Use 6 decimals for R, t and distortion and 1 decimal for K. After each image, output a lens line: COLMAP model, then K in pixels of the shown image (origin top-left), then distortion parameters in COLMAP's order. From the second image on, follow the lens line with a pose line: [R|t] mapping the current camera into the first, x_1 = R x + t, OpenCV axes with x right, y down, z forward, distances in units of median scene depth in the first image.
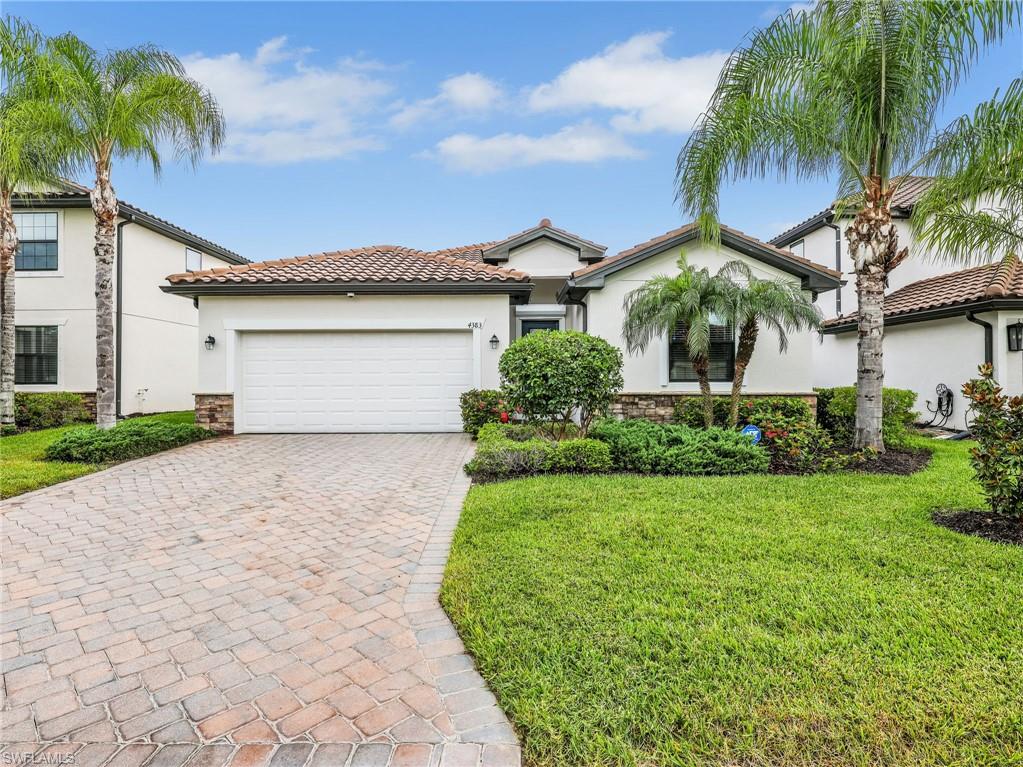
lens RADIAL K [[535.8, 0, 509.7], [0, 535.8, 382.4], [0, 0, 1]] dist [-0.002200, 0.001004]
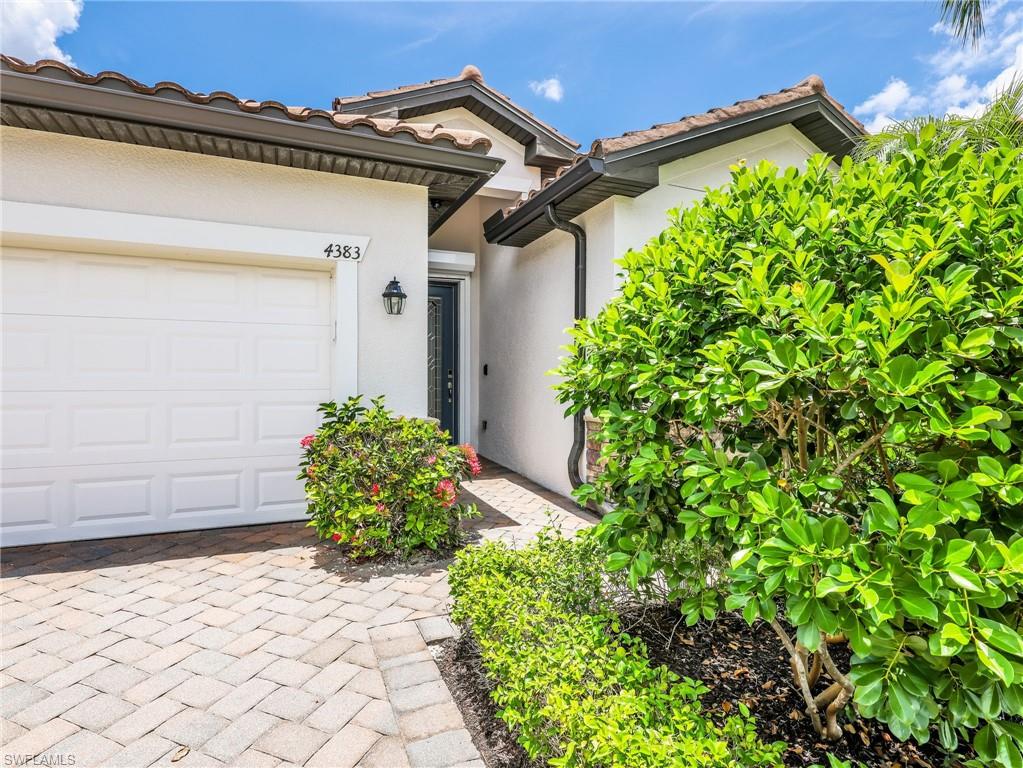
lens RADIAL K [[535.8, 0, 510.7], [0, 535.8, 384.2], [0, 0, 1]] dist [-0.002200, 0.001004]
pose [[0.938616, -0.002714, 0.344954, -0.085110], [-0.000423, 0.999959, 0.009020, -0.012036], [-0.344964, -0.008612, 0.938576, 0.578211]]
